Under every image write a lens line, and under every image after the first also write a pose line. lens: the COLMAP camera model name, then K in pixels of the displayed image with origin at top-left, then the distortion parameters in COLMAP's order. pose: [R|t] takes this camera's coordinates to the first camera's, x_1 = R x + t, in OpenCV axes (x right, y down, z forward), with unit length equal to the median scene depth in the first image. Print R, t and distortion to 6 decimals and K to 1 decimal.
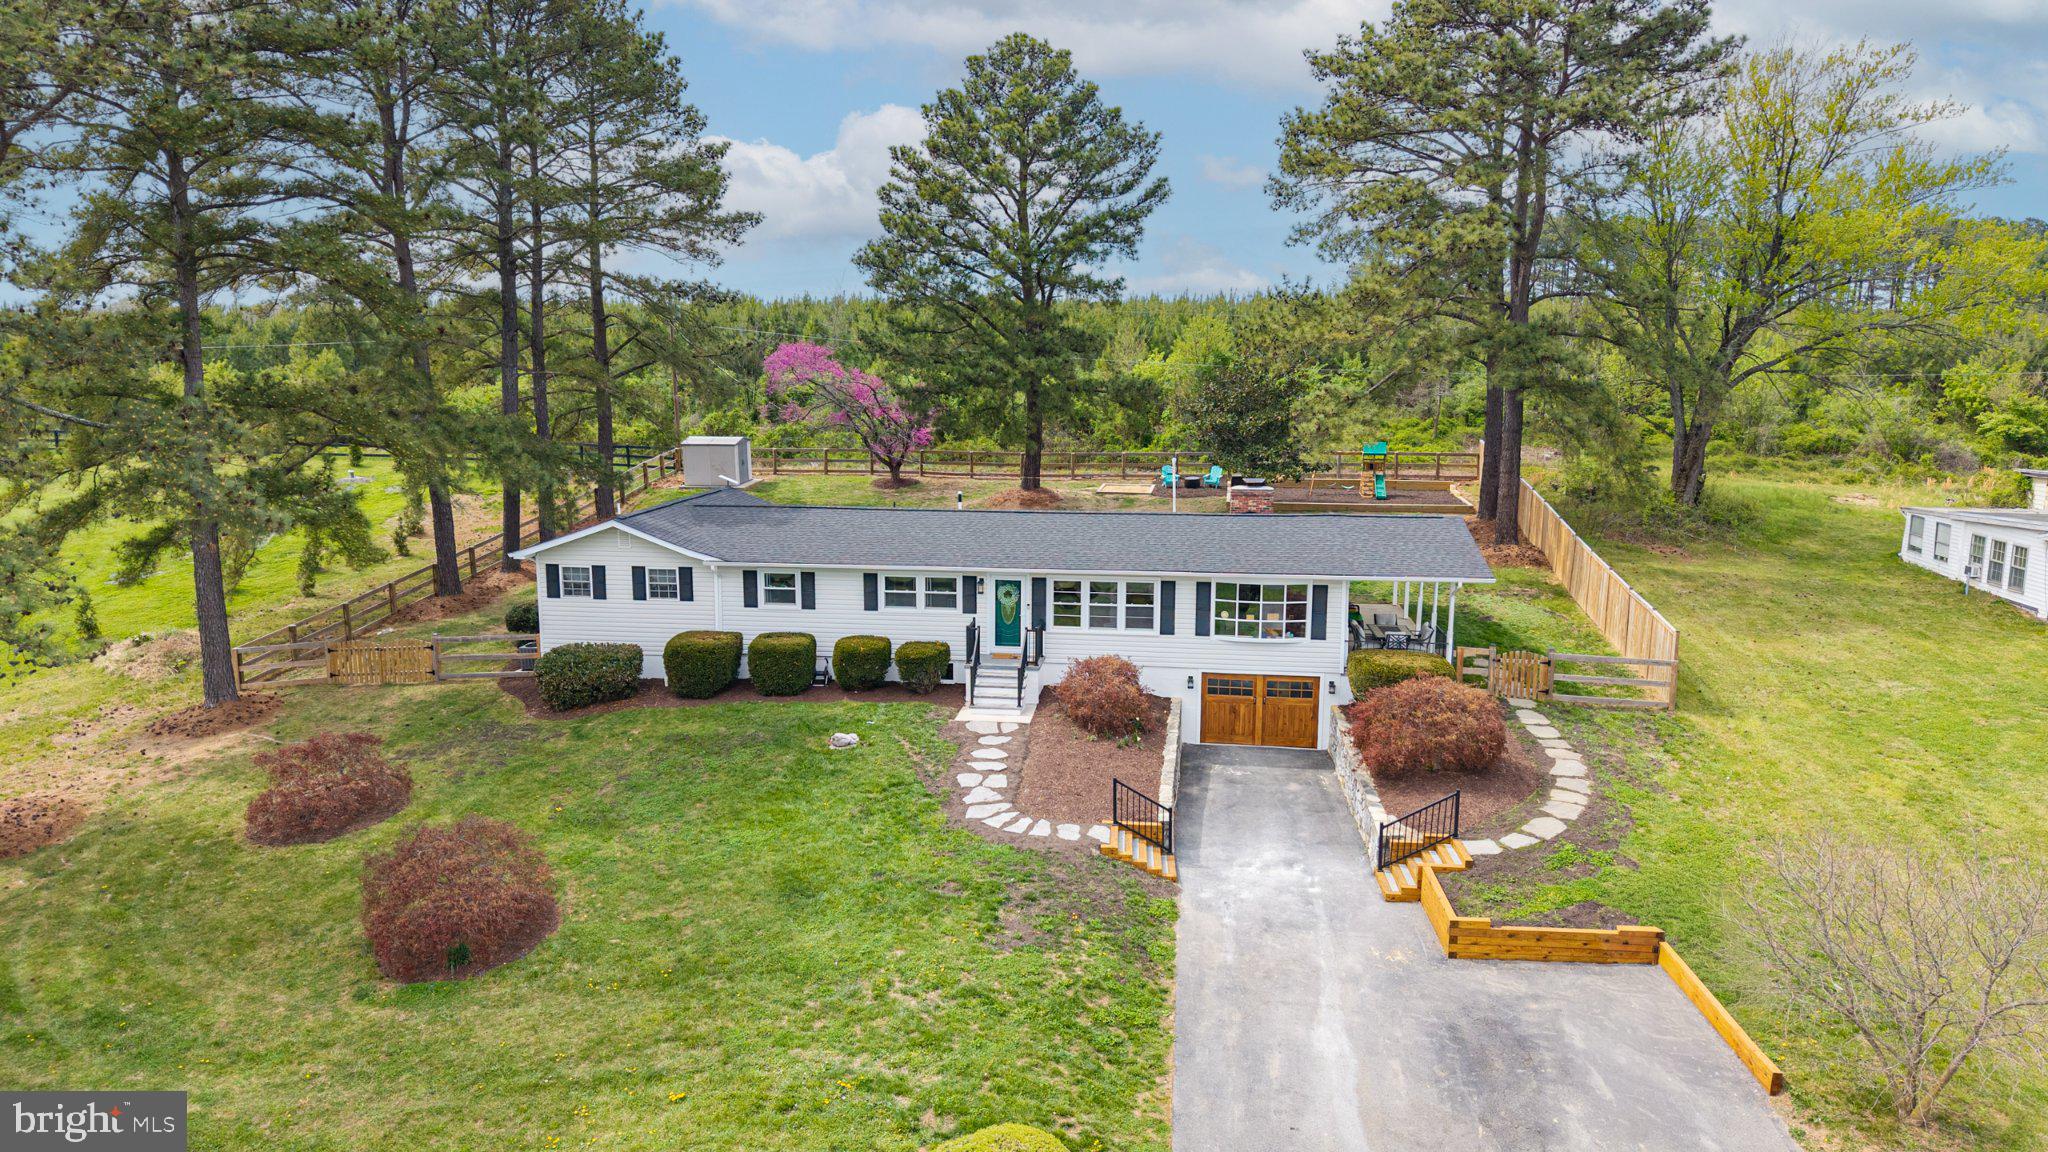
lens RADIAL K [[1424.8, 0, 1022.7], [0, 1424.8, 542.9], [0, 0, 1]] dist [0.076138, -0.160040]
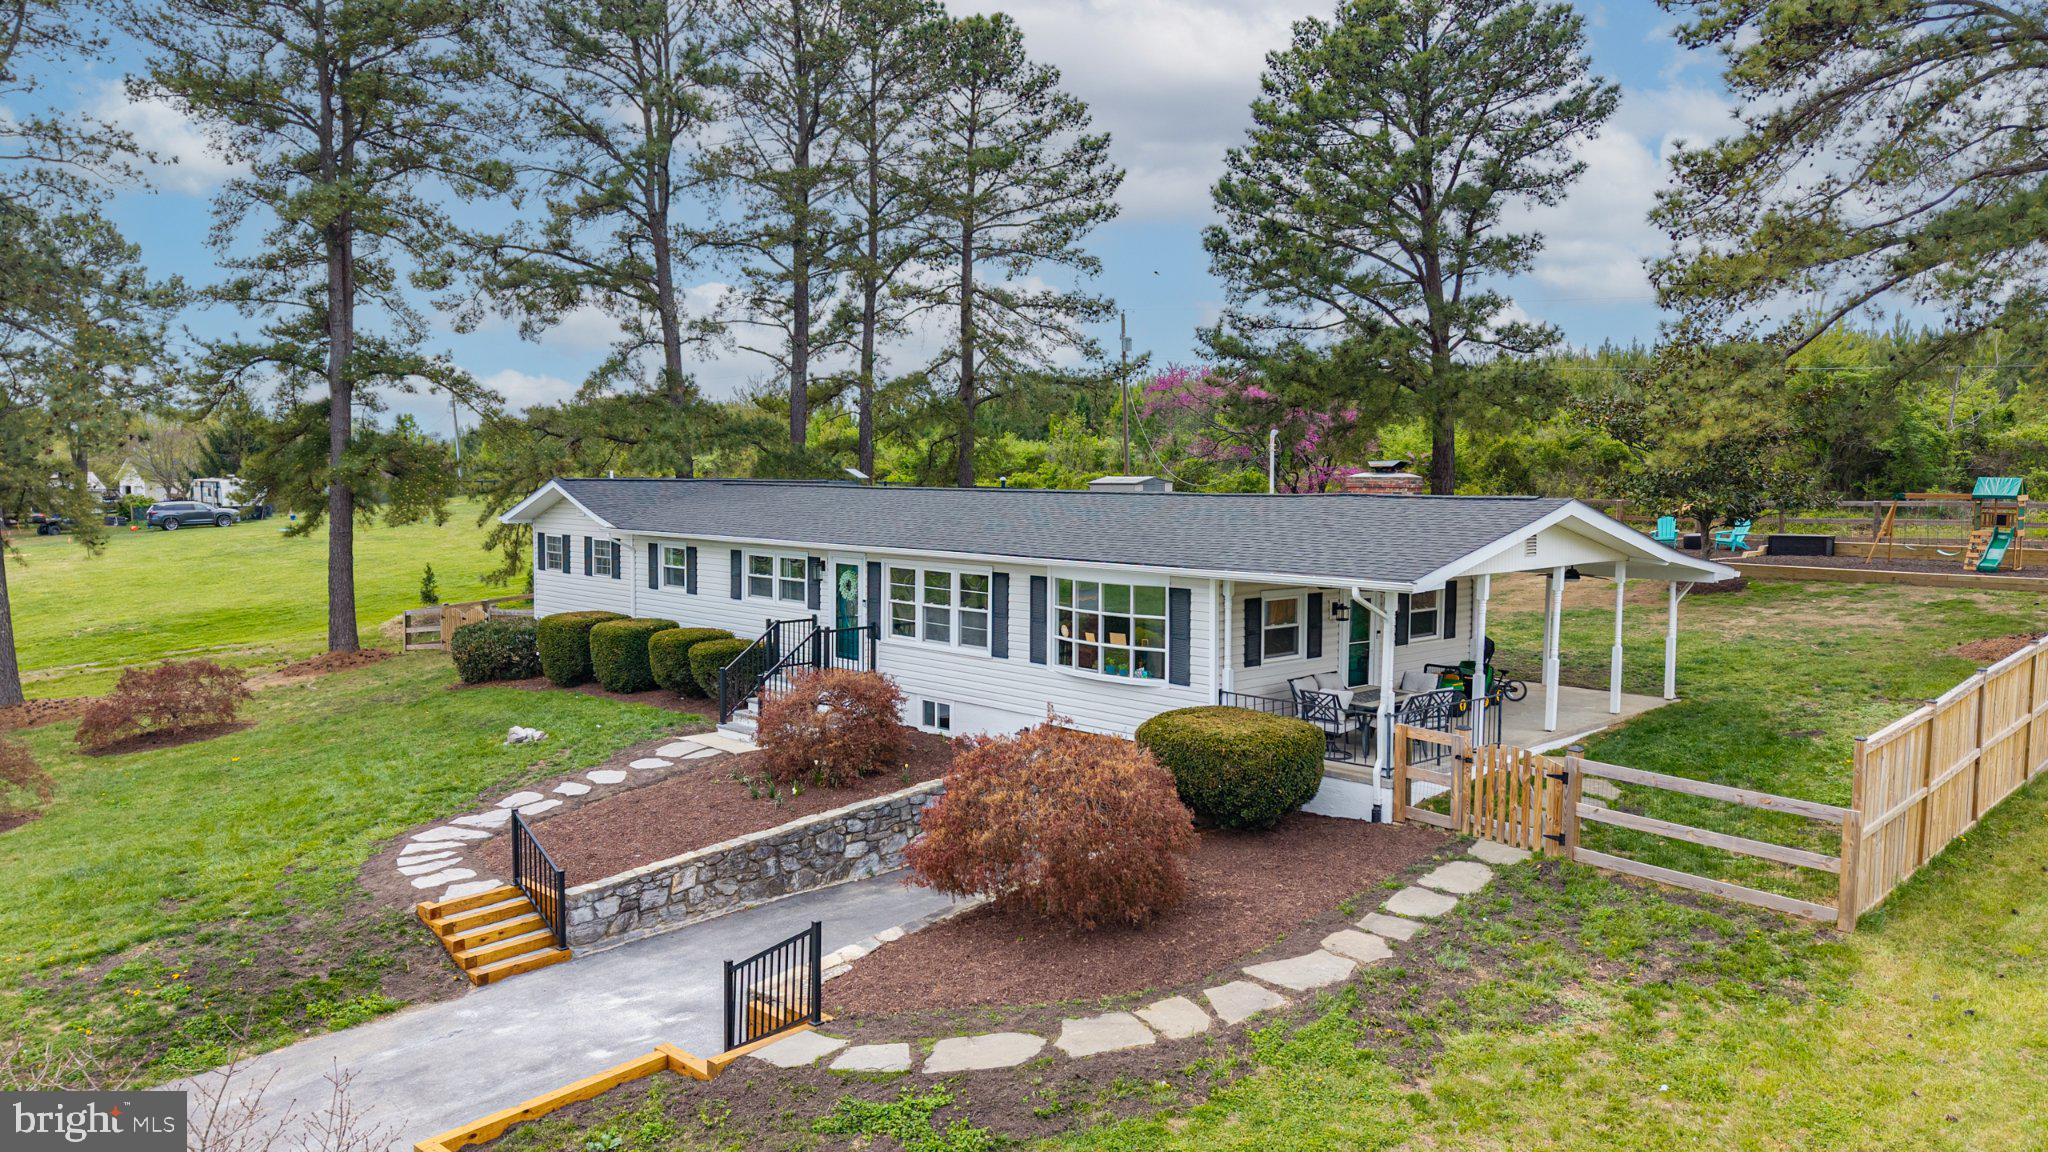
lens RADIAL K [[1424.8, 0, 1022.7], [0, 1424.8, 542.9], [0, 0, 1]] dist [0.076138, -0.160040]
pose [[0.782637, 0.035747, -0.621451, 0.554465], [-0.097668, 0.993036, -0.065879, 0.059861], [0.614768, 0.112255, 0.780679, 0.554300]]
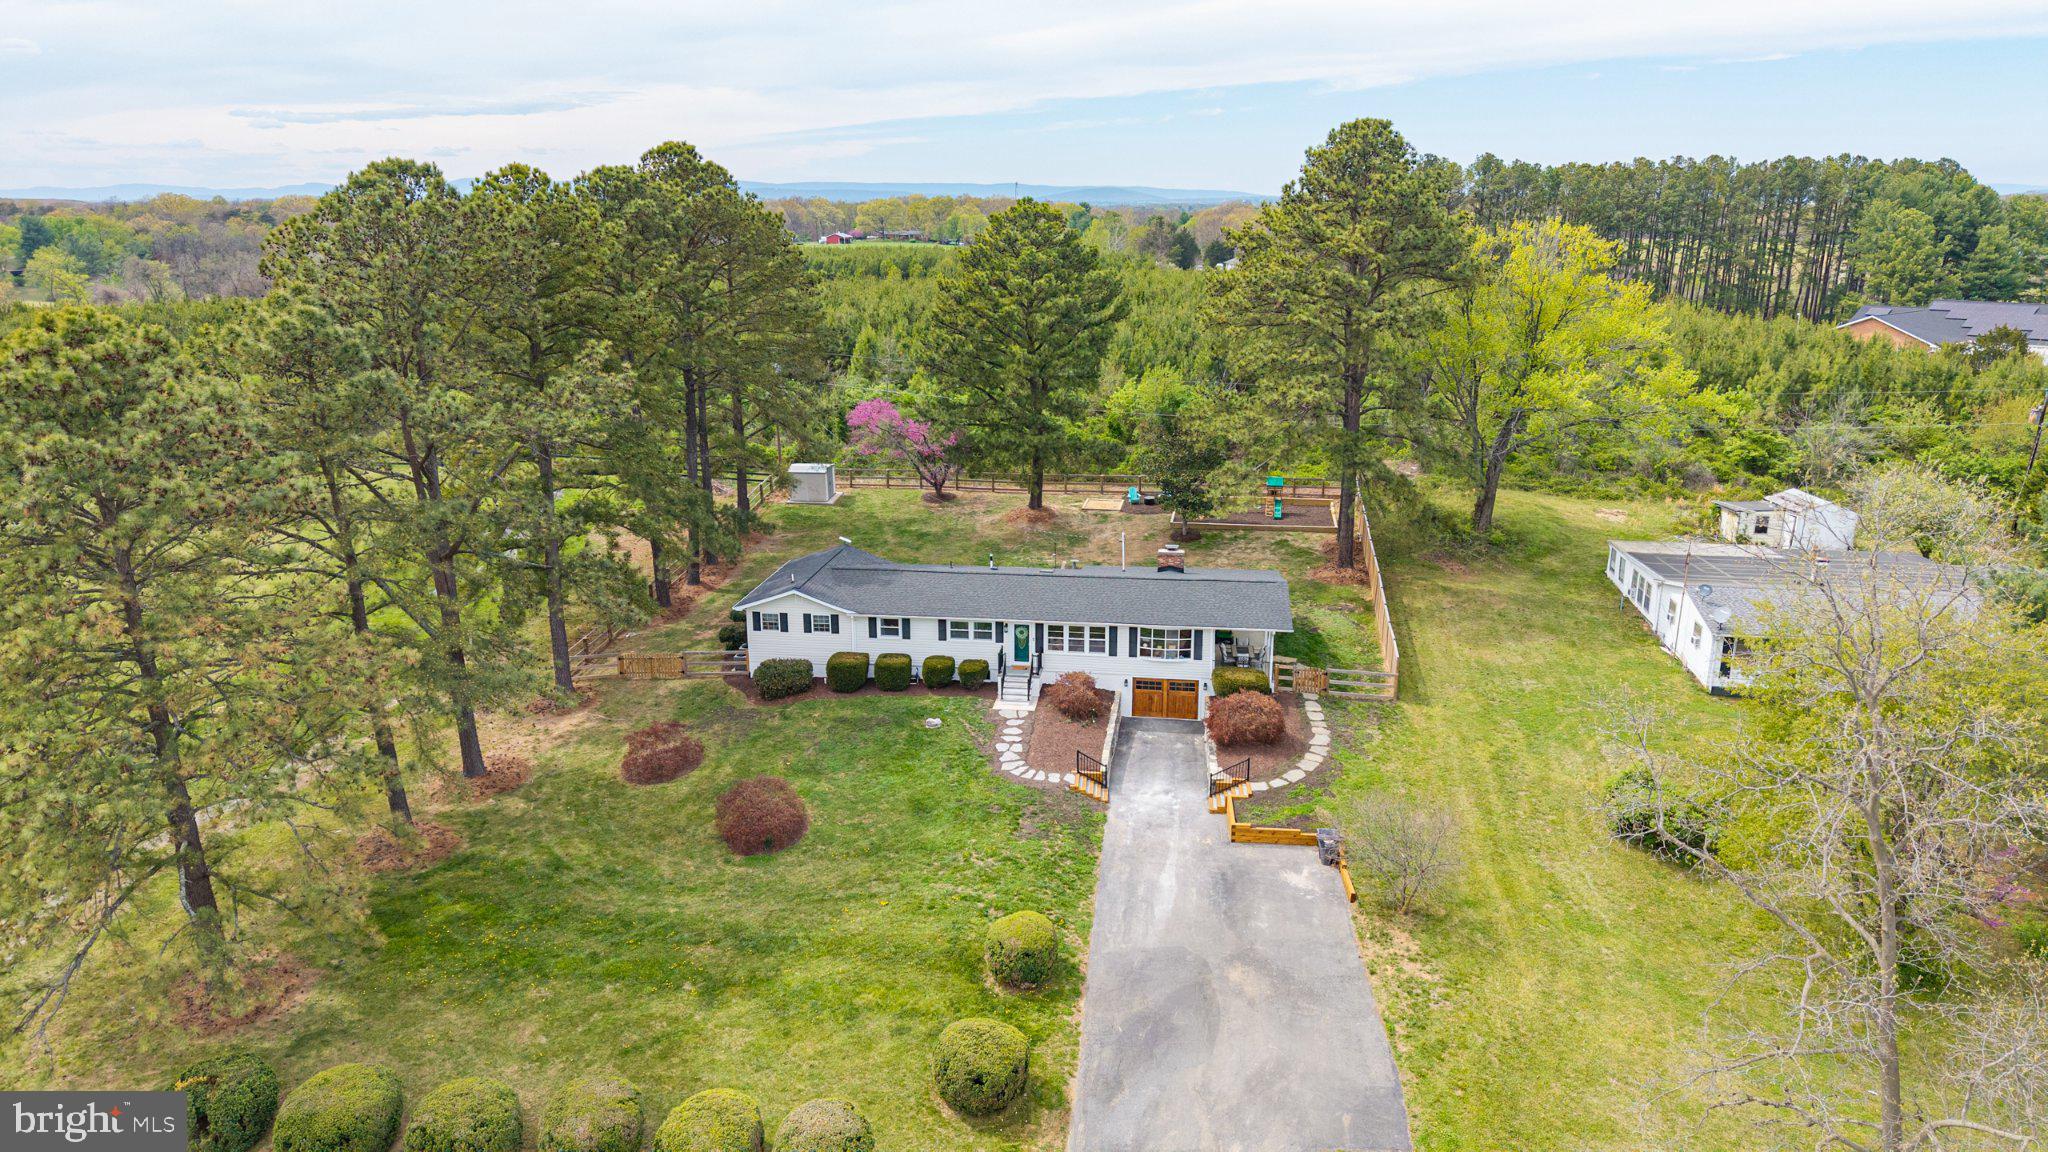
lens RADIAL K [[1445.9, 0, 1022.5], [0, 1445.9, 544.6], [0, 0, 1]] dist [0.126531, -0.165657]
pose [[0.999982, -0.003163, -0.005073, -0.000108], [0.003669, 0.994676, 0.102983, -0.281462], [0.004720, -0.103000, 0.994670, -0.832292]]
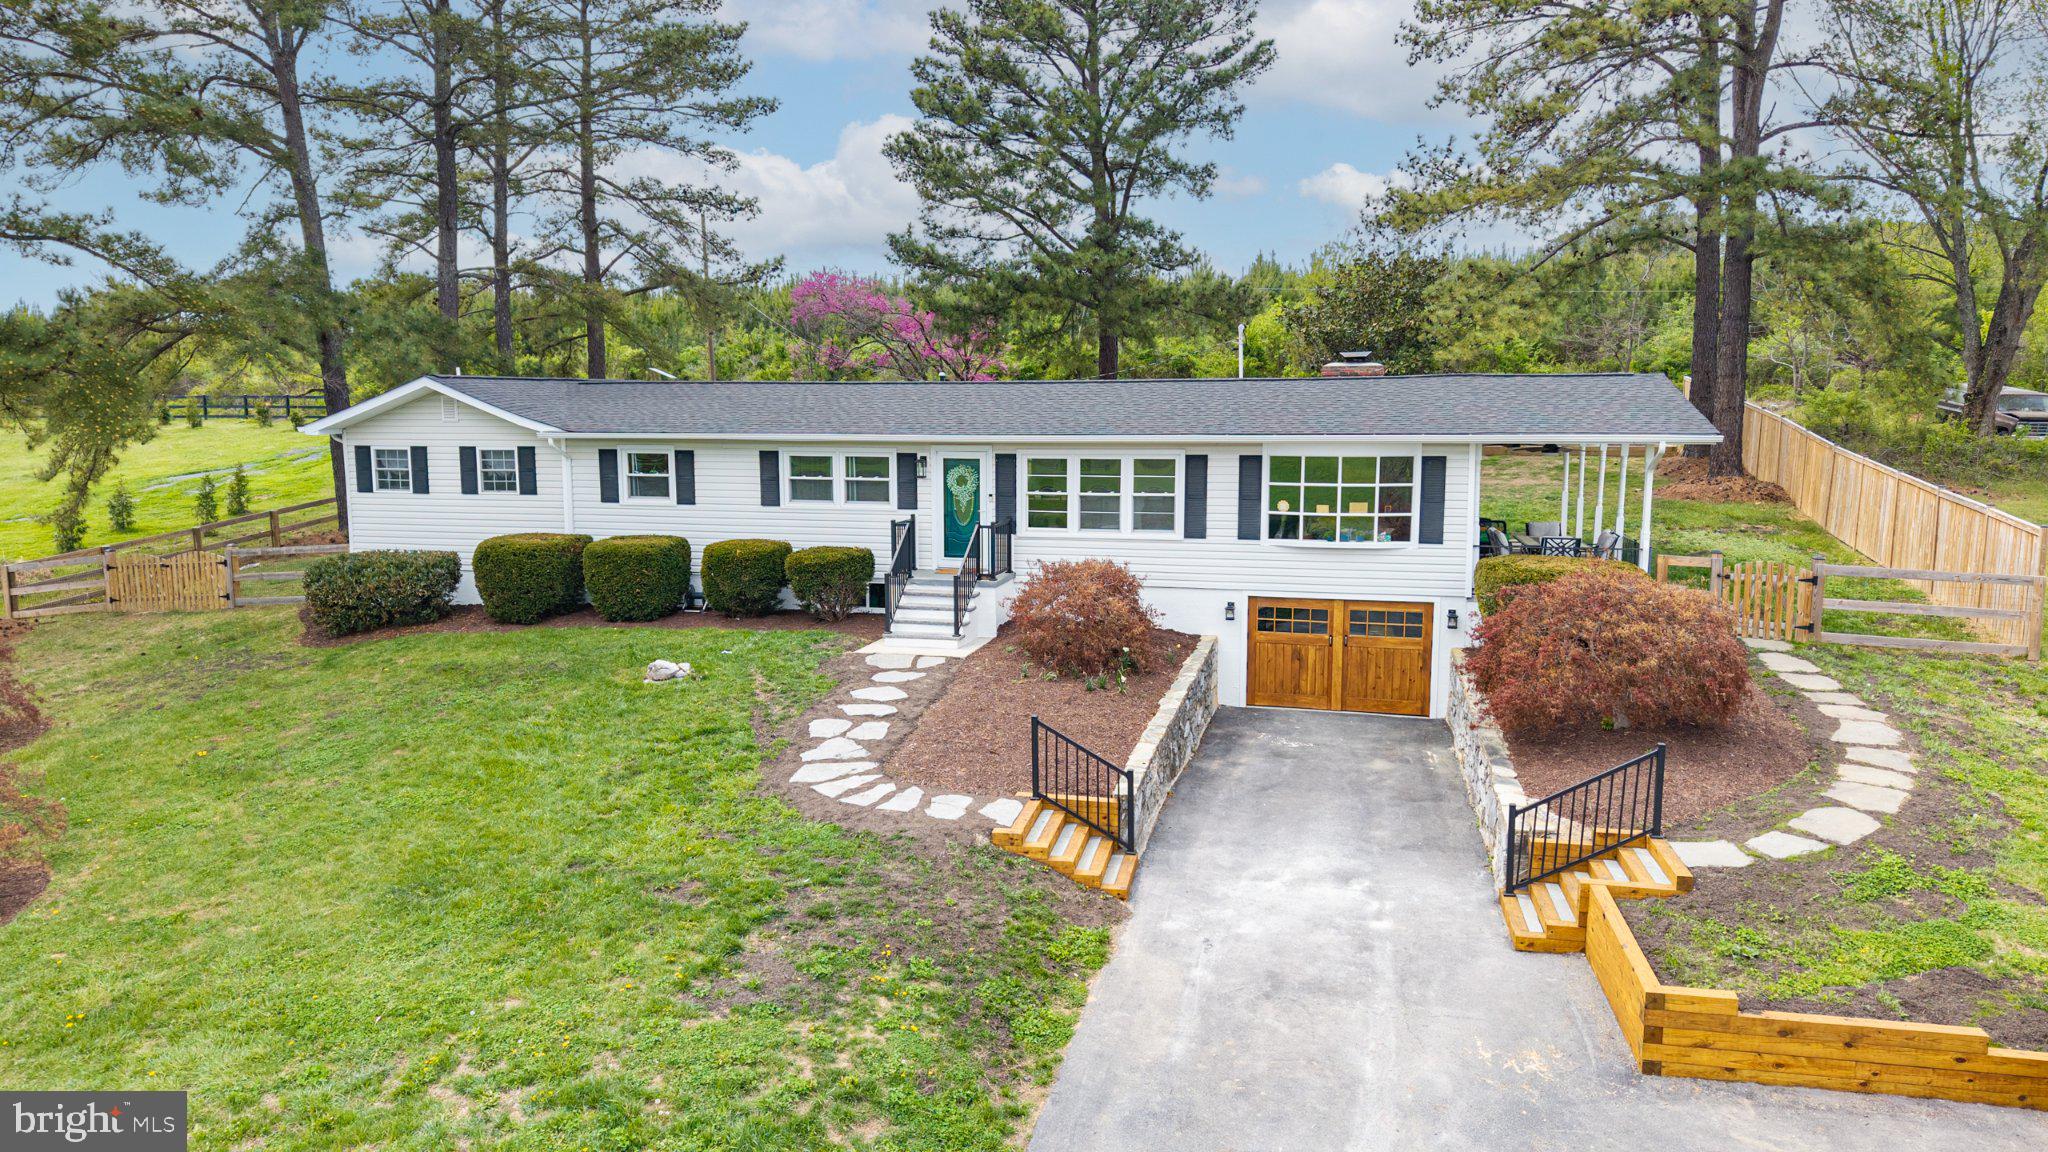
lens RADIAL K [[1393.6, 0, 1019.1], [0, 1393.6, 565.0], [0, 0, 1]] dist [0.010618, 0.000035]
pose [[0.991492, 0.009818, -0.129797, 0.114747], [-0.013139, 0.999607, -0.024749, 0.103276], [0.129503, 0.026244, 0.991232, 0.389479]]
